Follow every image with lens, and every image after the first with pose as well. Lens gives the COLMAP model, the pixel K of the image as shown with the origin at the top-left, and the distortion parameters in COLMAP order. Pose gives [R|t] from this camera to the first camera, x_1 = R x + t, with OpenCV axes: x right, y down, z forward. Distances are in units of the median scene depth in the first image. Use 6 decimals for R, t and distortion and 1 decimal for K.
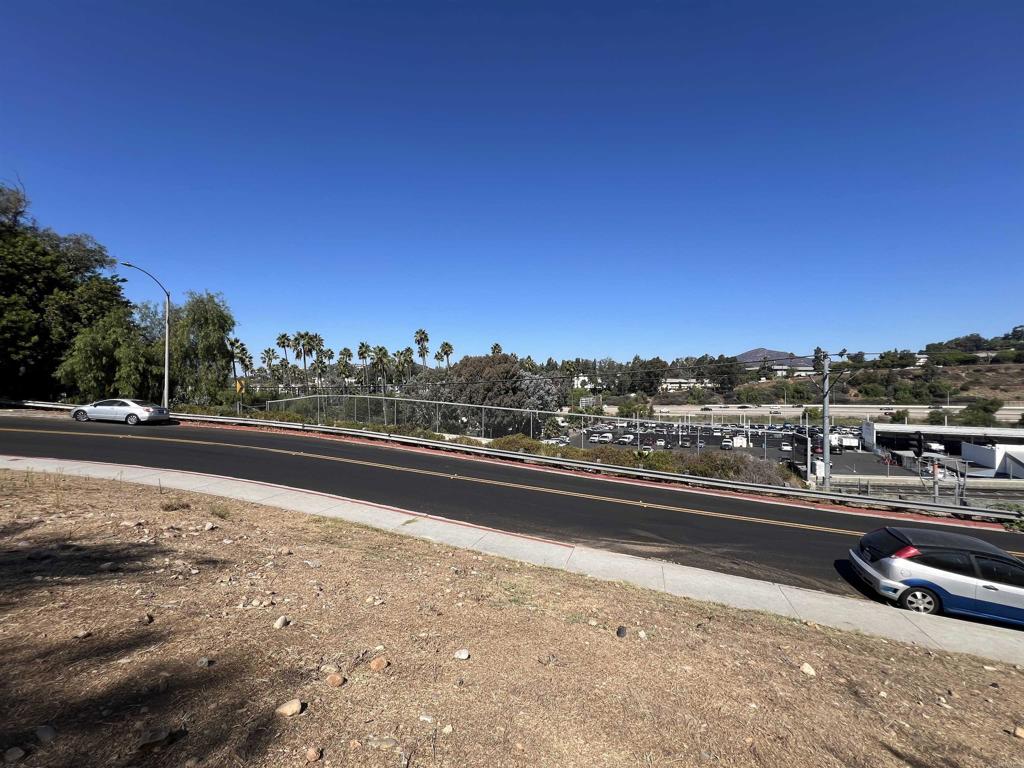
lens RADIAL K [[412.9, 0, 511.0], [0, 412.9, 384.7], [0, 0, 1]] dist [0.000108, 0.000207]
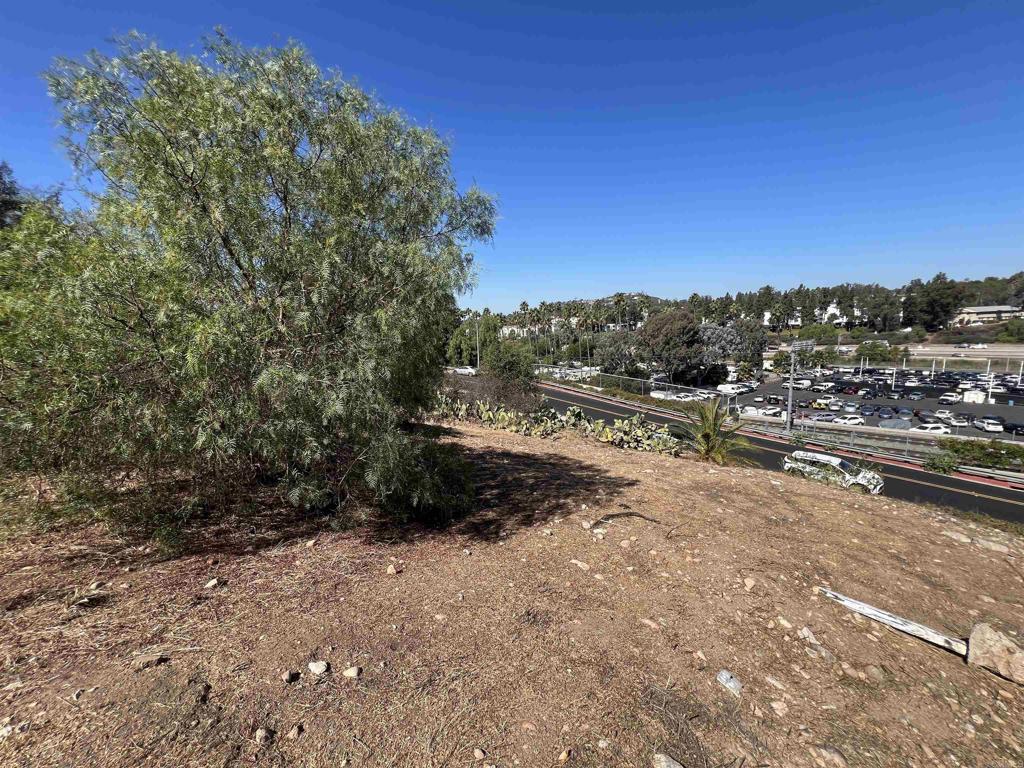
lens RADIAL K [[412.9, 0, 512.4], [0, 412.9, 384.0], [0, 0, 1]] dist [0.000108, 0.000207]
pose [[0.859907, 0.048707, -0.508122, 0.153253], [0.033511, 0.987903, 0.151409, -0.058107], [0.509350, -0.147225, 0.847872, -0.260656]]
